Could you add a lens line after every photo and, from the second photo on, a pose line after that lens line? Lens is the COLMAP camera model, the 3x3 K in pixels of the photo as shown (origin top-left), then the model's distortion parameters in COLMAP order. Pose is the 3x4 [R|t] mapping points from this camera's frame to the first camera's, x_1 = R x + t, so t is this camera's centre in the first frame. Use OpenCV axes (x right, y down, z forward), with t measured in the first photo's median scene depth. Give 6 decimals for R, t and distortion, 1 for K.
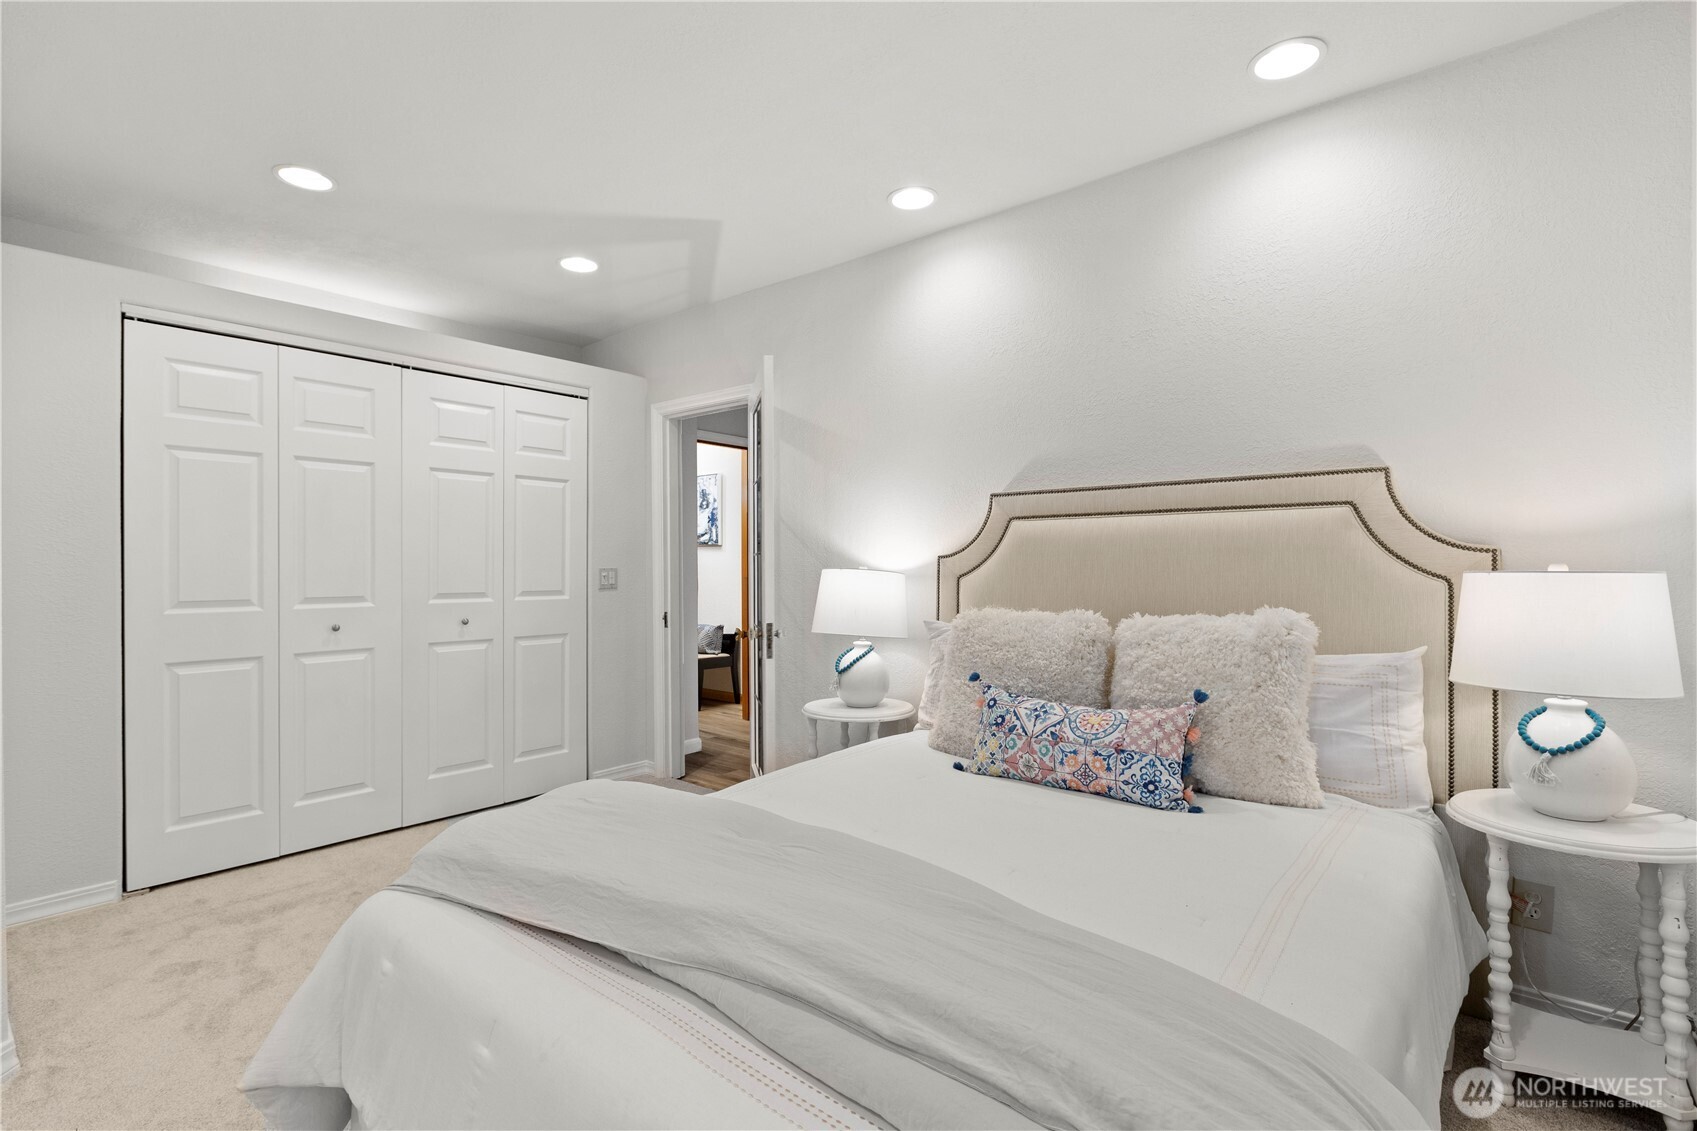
lens RADIAL K [[791.5, 0, 845.0], [0, 791.5, 569.3], [0, 0, 1]] dist [-0.001430, -0.001712]
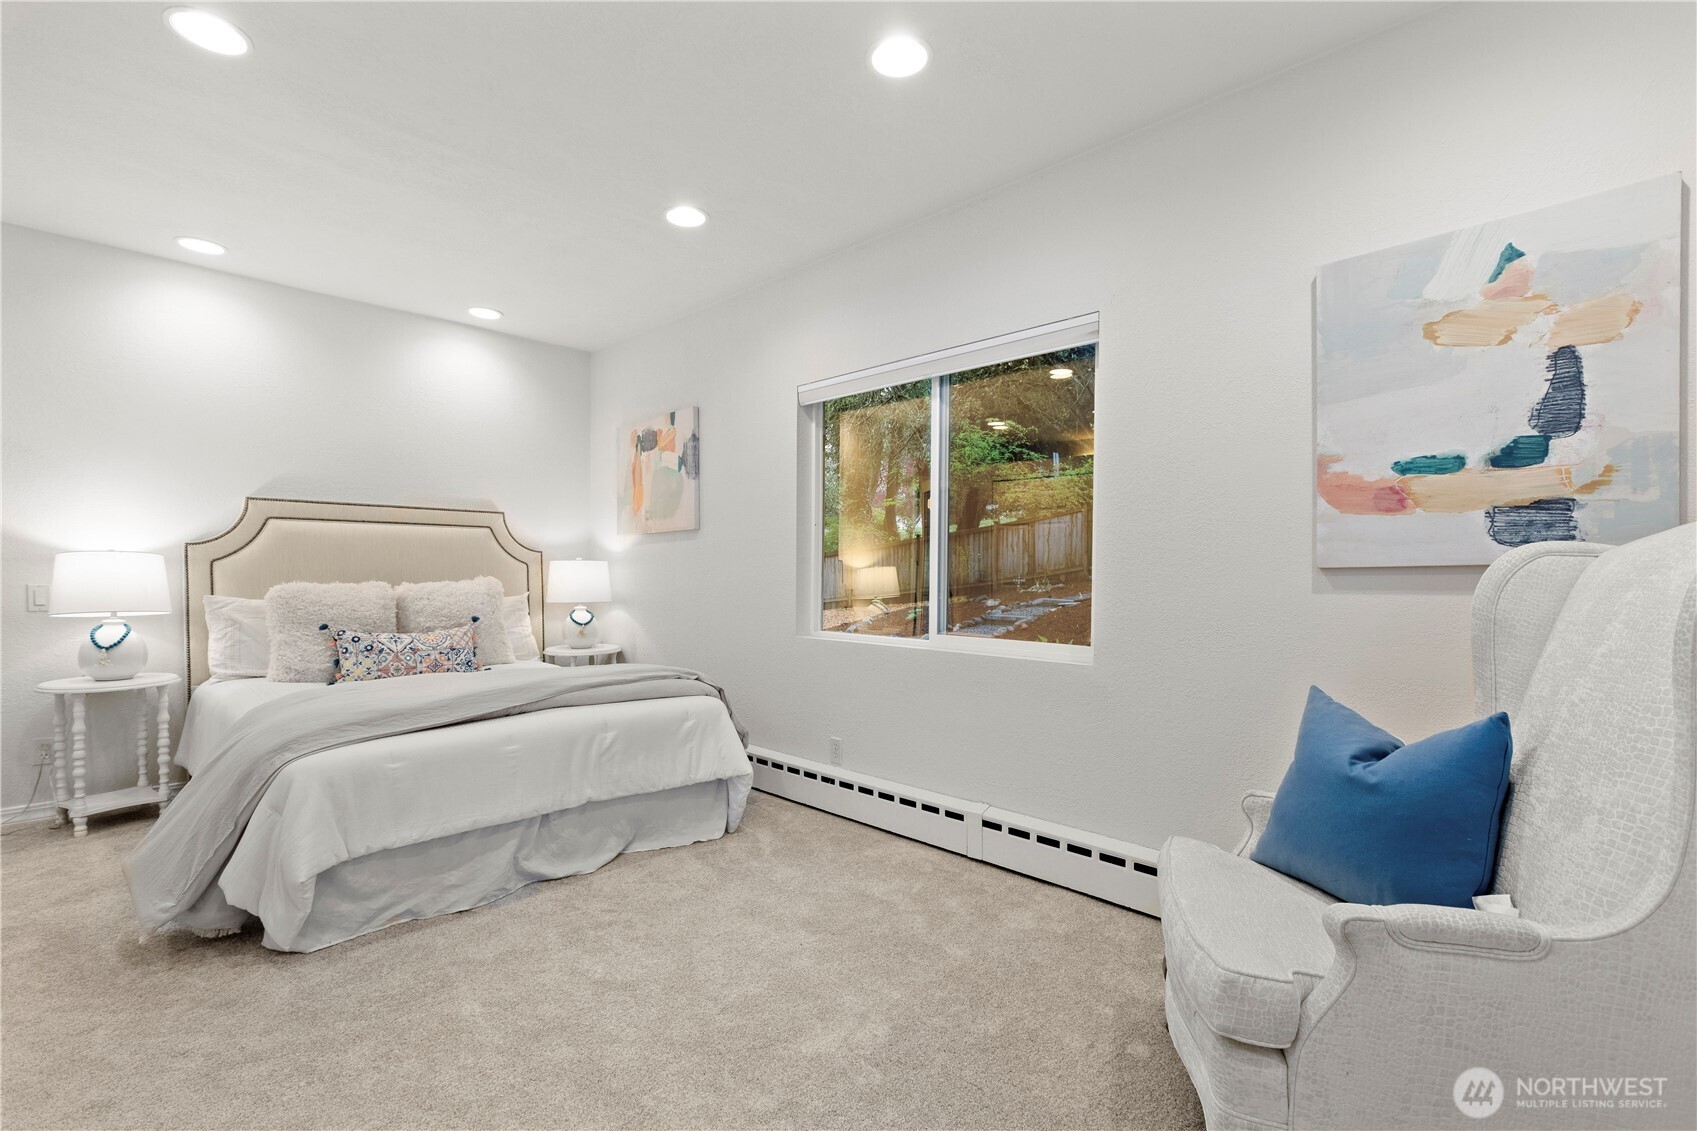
lens RADIAL K [[764.6, 0, 845.2], [0, 764.6, 570.8], [0, 0, 1]] dist [-0.000631, 0.000035]
pose [[0.060613, 0.007401, 0.998134, -1.350103], [-0.001315, 0.999972, -0.007335, 0.045088], [-0.998160, -0.000868, 0.060621, -0.070295]]
